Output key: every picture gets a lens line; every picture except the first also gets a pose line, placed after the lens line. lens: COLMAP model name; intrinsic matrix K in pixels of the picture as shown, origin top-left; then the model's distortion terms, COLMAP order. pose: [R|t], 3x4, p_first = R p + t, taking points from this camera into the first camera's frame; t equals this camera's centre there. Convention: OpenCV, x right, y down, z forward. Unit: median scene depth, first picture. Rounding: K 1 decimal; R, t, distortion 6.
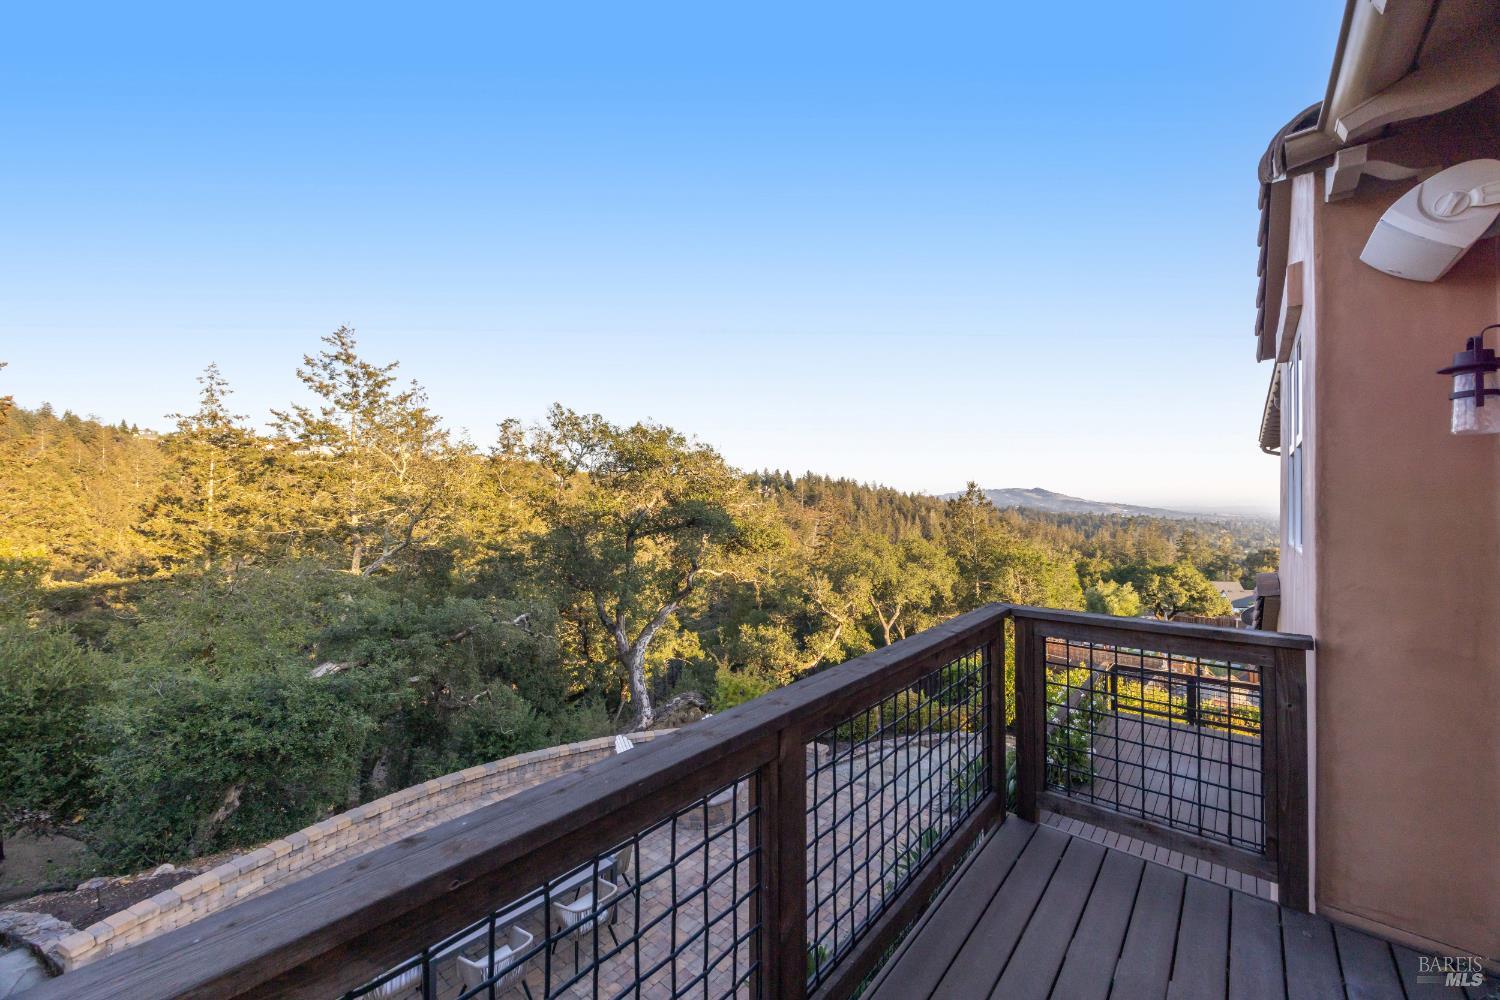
lens RADIAL K [[571.4, 0, 757.8], [0, 571.4, 495.9], [0, 0, 1]] dist [-0.005018, 0.000865]
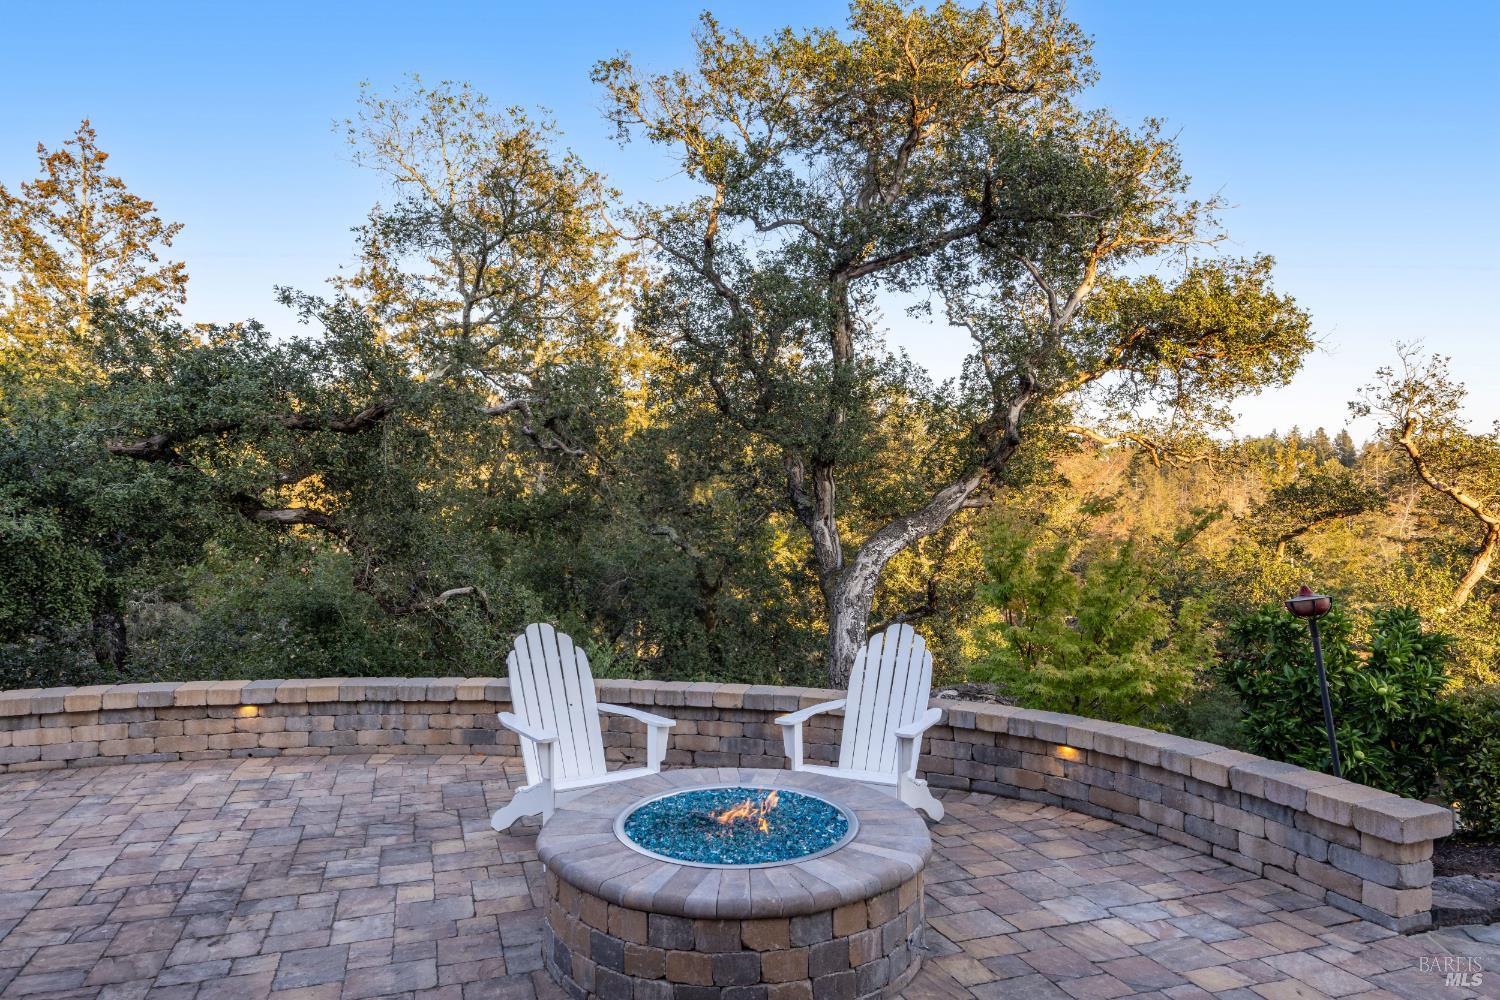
lens RADIAL K [[947.7, 0, 749.1], [0, 947.7, 497.1], [0, 0, 1]] dist [-0.007429, -0.001398]
pose [[0.873336, 0.012566, -0.486957, 0.041951], [-0.001576, 0.999735, 0.022972, 0.198524], [0.487116, -0.019295, 0.873124, 0.368083]]
